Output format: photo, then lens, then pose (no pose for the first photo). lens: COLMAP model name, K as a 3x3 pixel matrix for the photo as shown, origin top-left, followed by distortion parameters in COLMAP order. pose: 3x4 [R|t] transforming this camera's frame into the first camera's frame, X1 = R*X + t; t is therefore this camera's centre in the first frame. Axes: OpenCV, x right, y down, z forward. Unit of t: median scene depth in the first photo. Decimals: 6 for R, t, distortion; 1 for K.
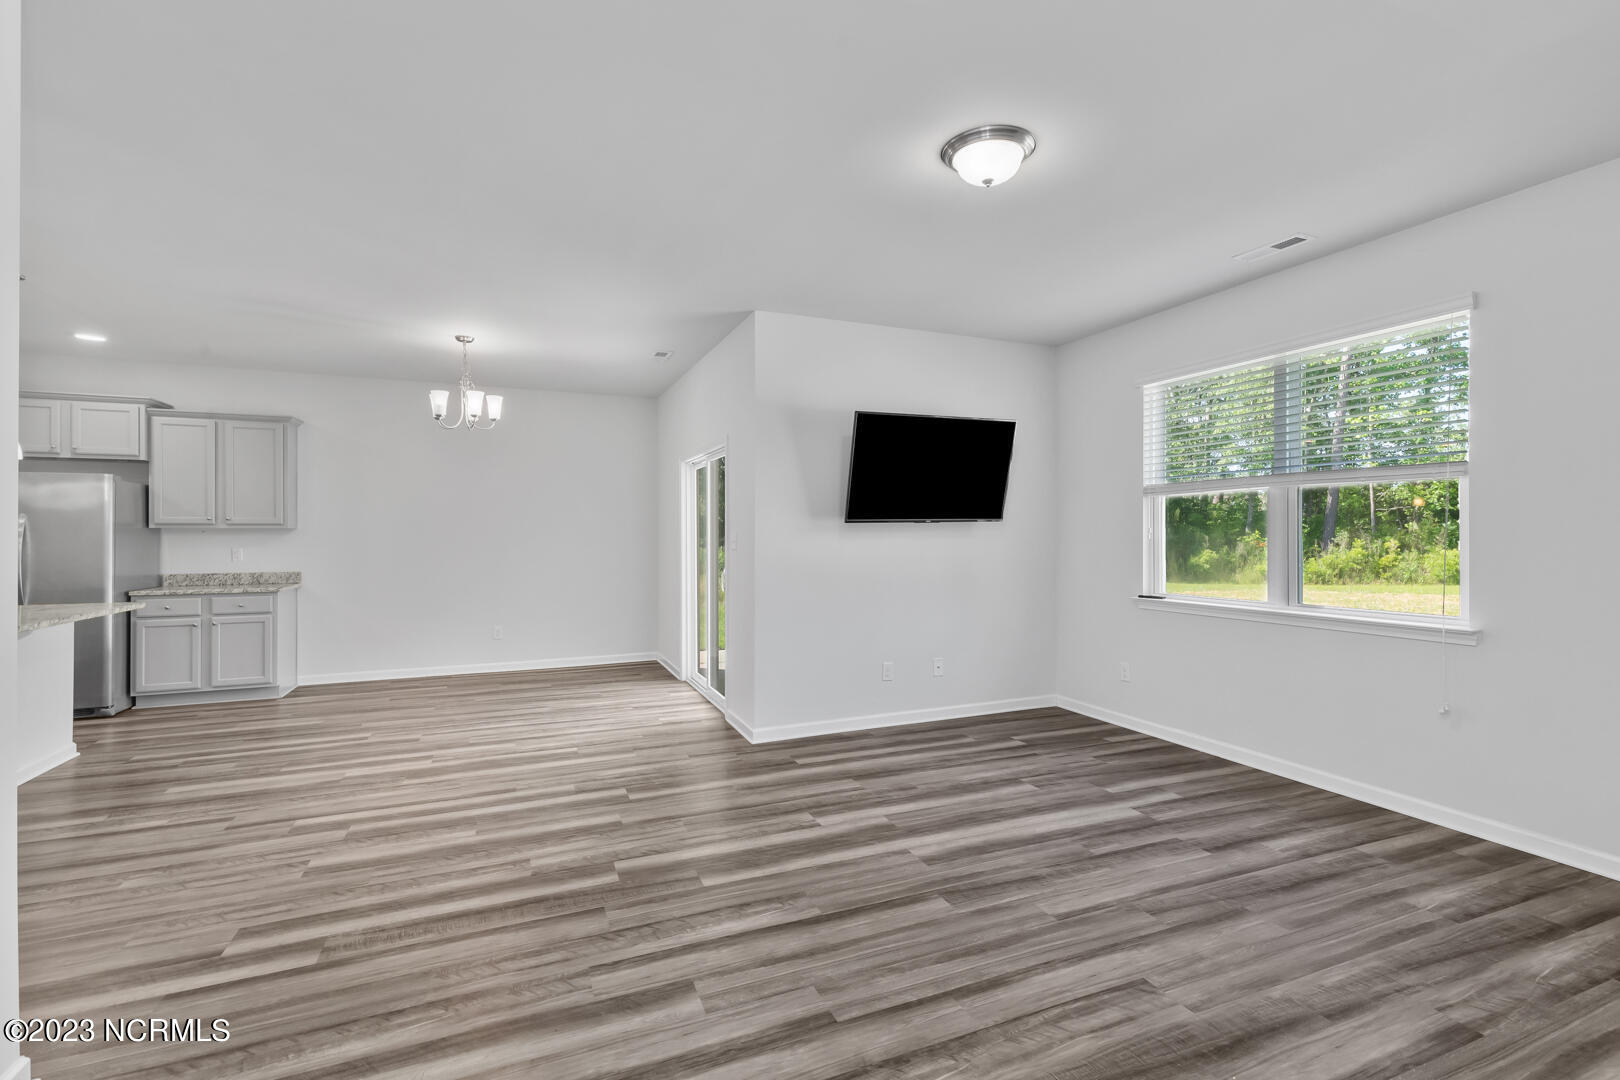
lens RADIAL K [[745.2, 0, 807.8], [0, 745.2, 531.5], [0, 0, 1]] dist [0.010259, -0.001439]
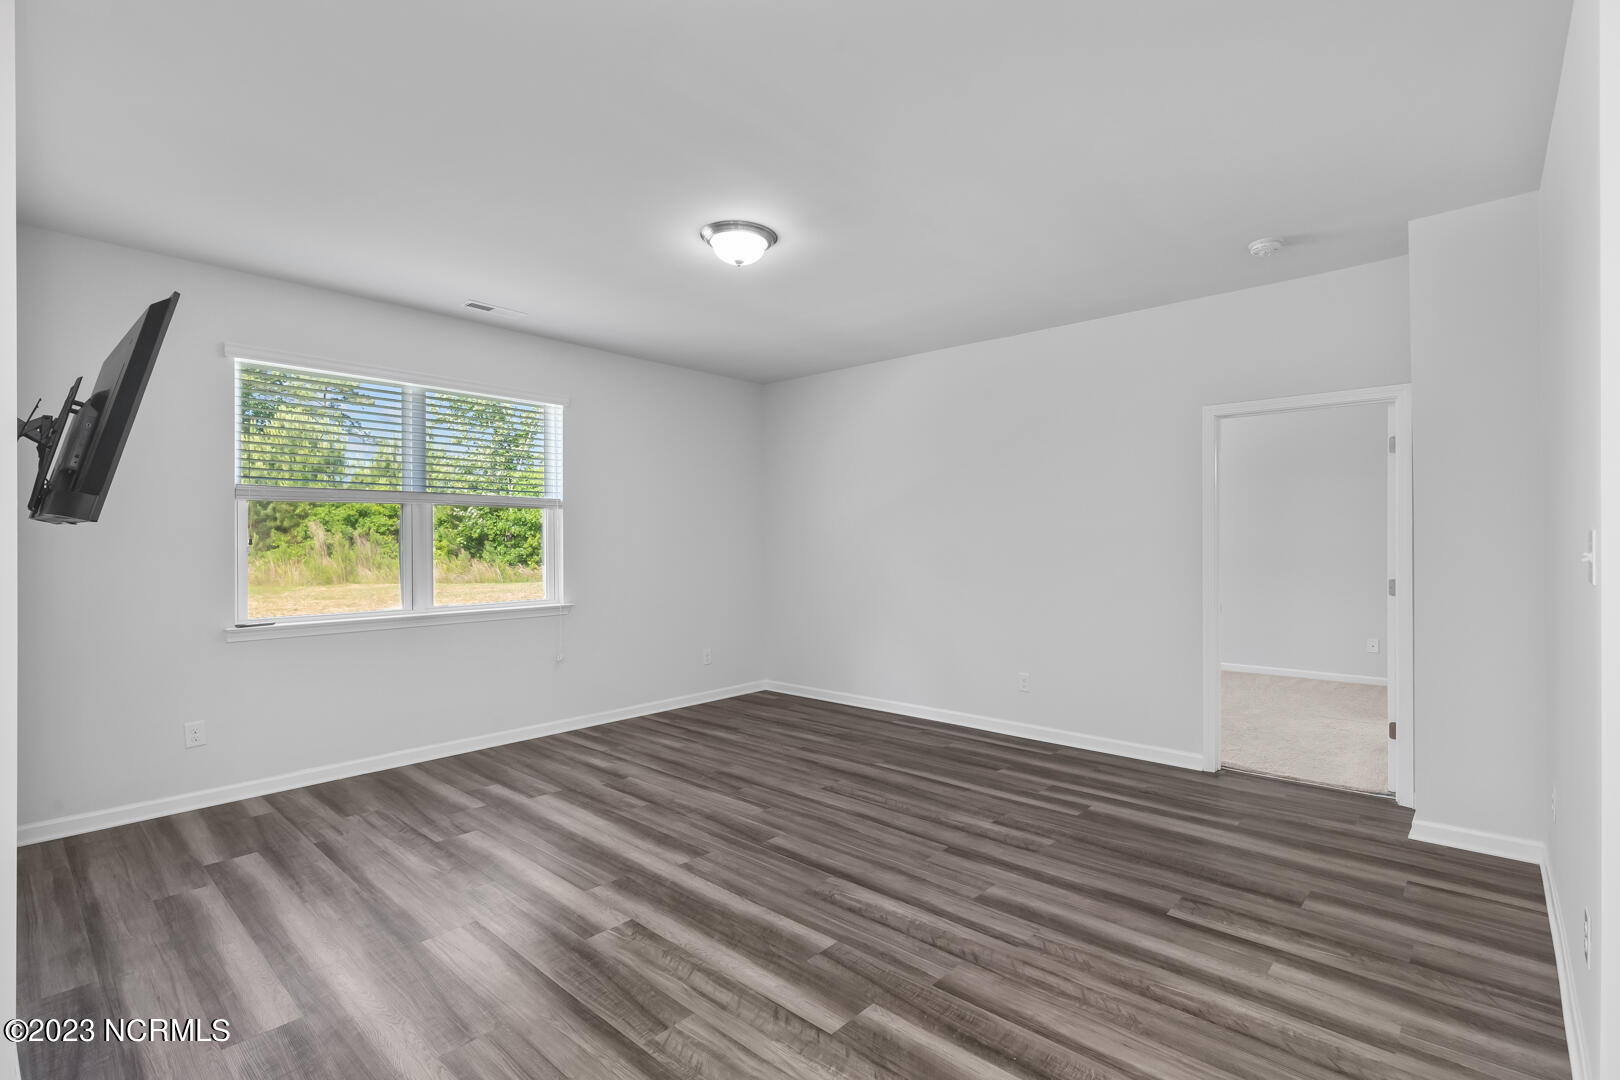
lens RADIAL K [[745.2, 0, 808.9], [0, 745.2, 545.8], [0, 0, 1]] dist [0.010259, -0.001439]
pose [[-0.423754, 0.001284, 0.905776, -0.966331], [0.002614, 0.999997, -0.000195, 0.006821], [-0.905773, 0.002285, -0.423756, 1.466272]]
